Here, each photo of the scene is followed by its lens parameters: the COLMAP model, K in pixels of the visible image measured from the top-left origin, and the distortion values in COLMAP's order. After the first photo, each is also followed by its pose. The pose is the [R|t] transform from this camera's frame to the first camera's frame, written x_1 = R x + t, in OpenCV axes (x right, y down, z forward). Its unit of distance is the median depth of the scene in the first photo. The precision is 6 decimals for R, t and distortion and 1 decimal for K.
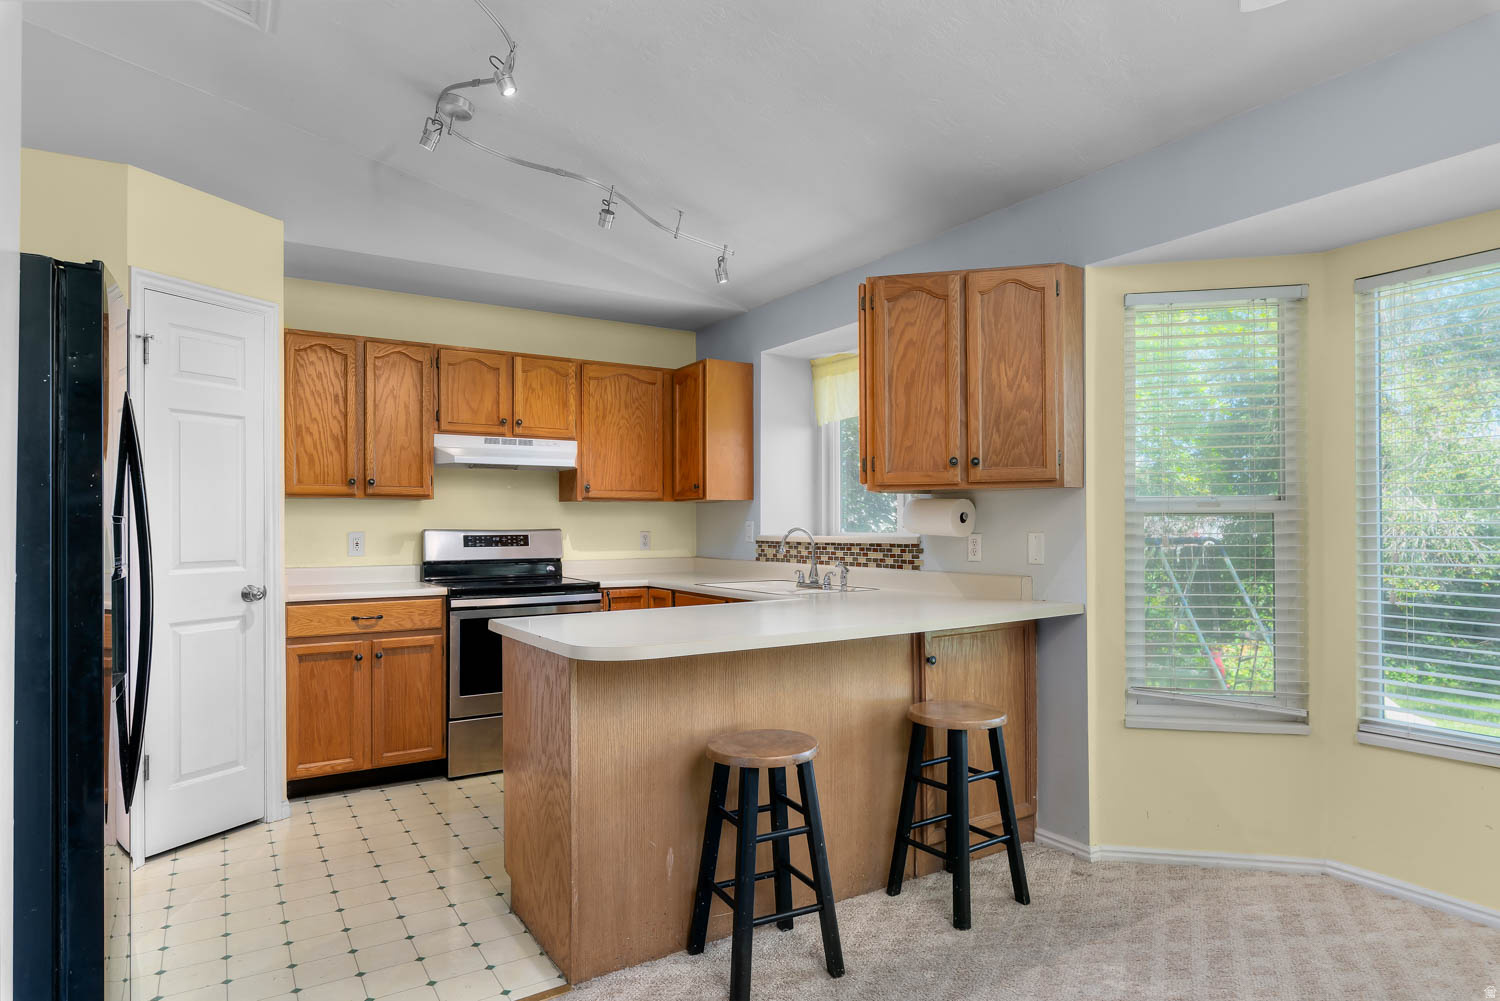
lens RADIAL K [[848.8, 0, 763.4], [0, 848.8, 520.0], [0, 0, 1]] dist [0.001089, -0.000847]
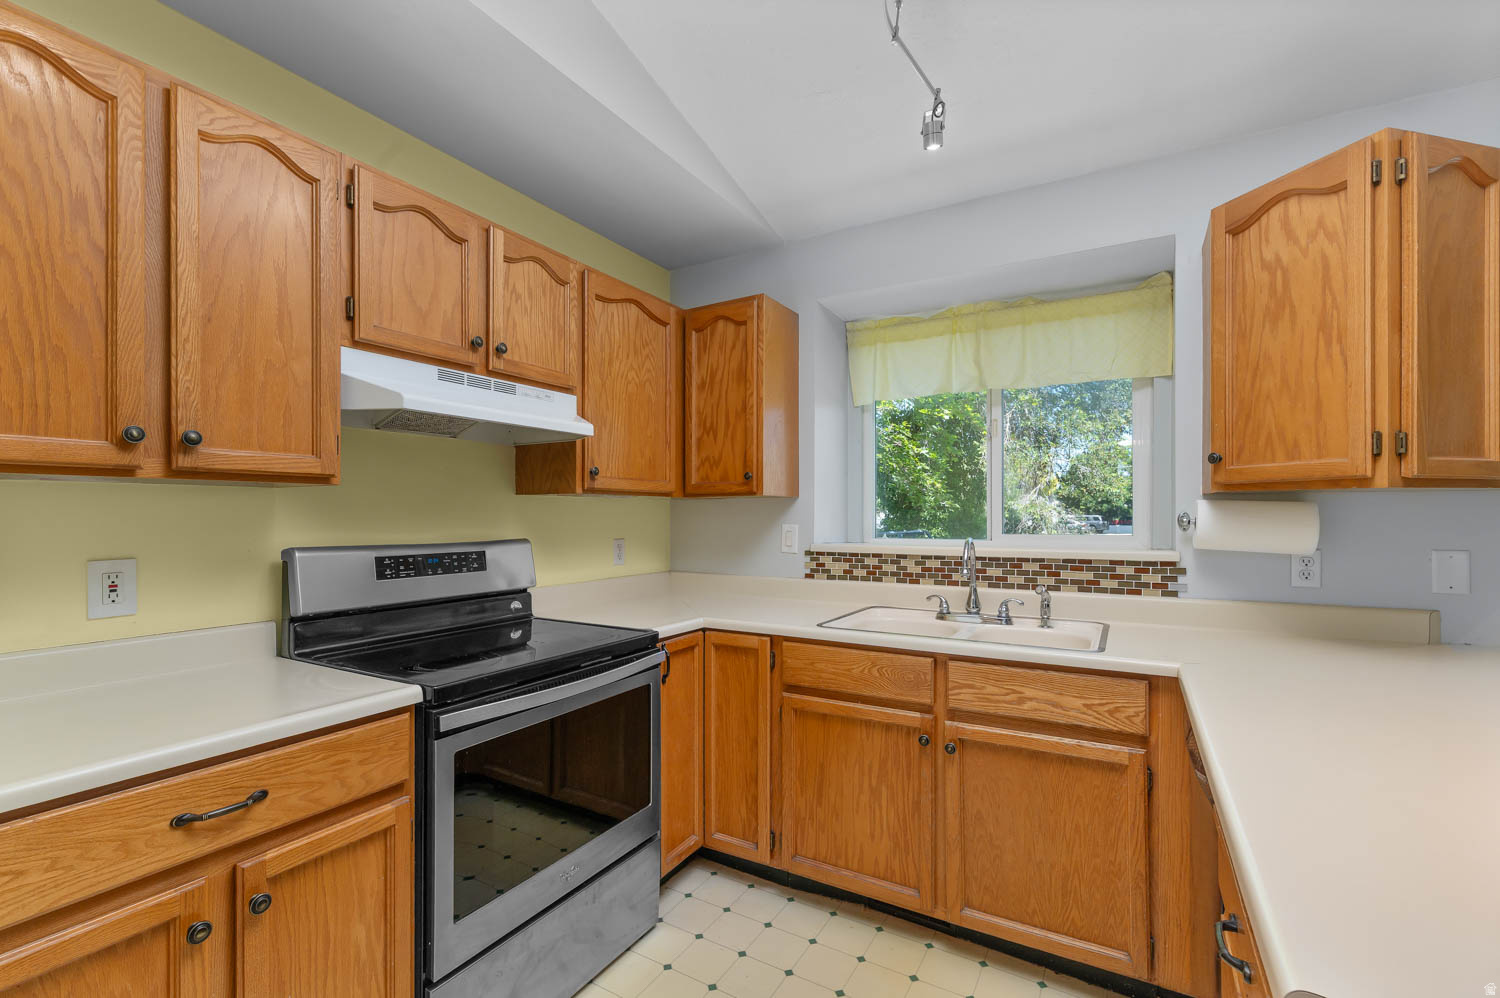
lens RADIAL K [[651.7, 0, 761.2], [0, 651.7, 511.9], [0, 0, 1]] dist [0.000838, 0.000511]
pose [[0.889759, 0.004826, 0.456404, -0.380163], [-0.005385, 0.999985, -0.000076, -0.012492], [-0.456398, -0.002390, 0.889773, 0.631628]]
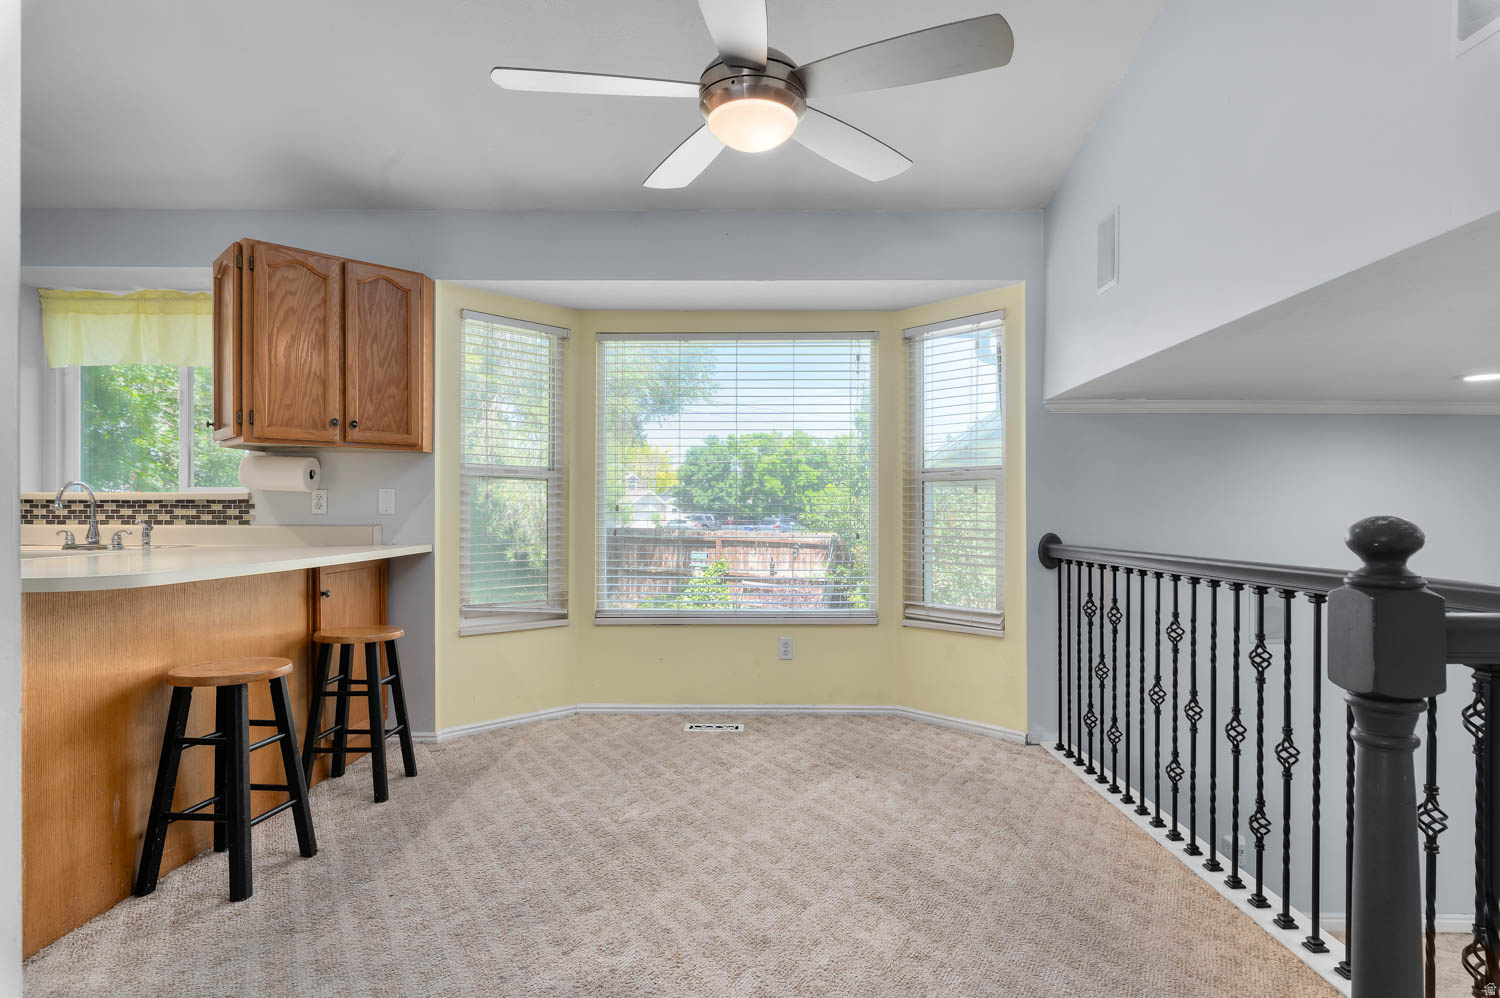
lens RADIAL K [[804.1, 0, 752.1], [0, 804.1, 507.9], [0, 0, 1]] dist [0.001364, 0.000376]
pose [[0.558528, 0.012950, 0.829385, -0.276478], [-0.011105, 0.999905, -0.008134, 0.037864], [-0.829411, -0.004667, 0.558619, -0.058280]]
